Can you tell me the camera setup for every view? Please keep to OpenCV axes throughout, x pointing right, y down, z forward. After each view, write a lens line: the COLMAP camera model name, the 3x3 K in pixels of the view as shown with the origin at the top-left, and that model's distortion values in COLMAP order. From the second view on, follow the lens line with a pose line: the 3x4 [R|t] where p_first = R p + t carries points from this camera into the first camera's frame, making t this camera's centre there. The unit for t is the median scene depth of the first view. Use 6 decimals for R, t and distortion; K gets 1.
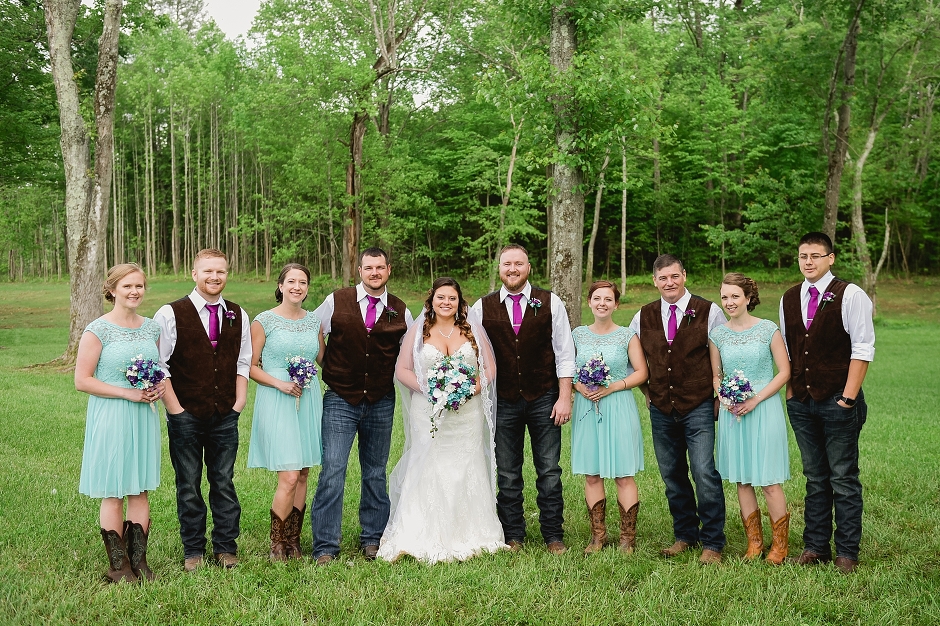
lens RADIAL K [[910.4, 0, 470.0], [0, 910.4, 313.0], [0, 0, 1]] dist [0.005438, 0.014896]
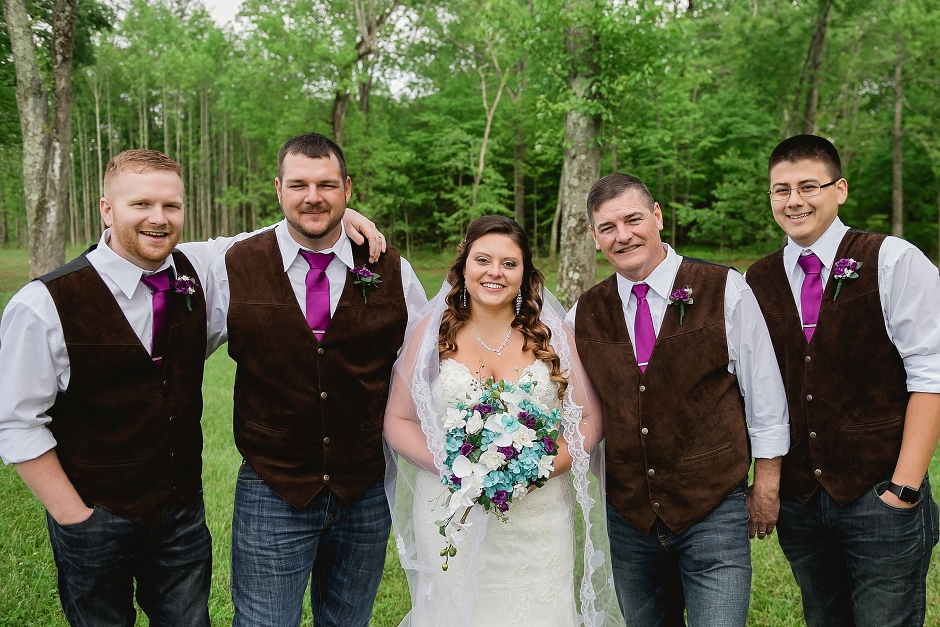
lens RADIAL K [[570.7, 0, 470.0], [0, 570.7, 313.5], [0, 0, 1]] dist [-0.000245, -0.002995]
pose [[0.995321, 0.010917, 0.096002, -0.033528], [-0.015972, 0.998517, 0.052039, -0.000518], [-0.095292, -0.053328, 0.994020, 0.315912]]
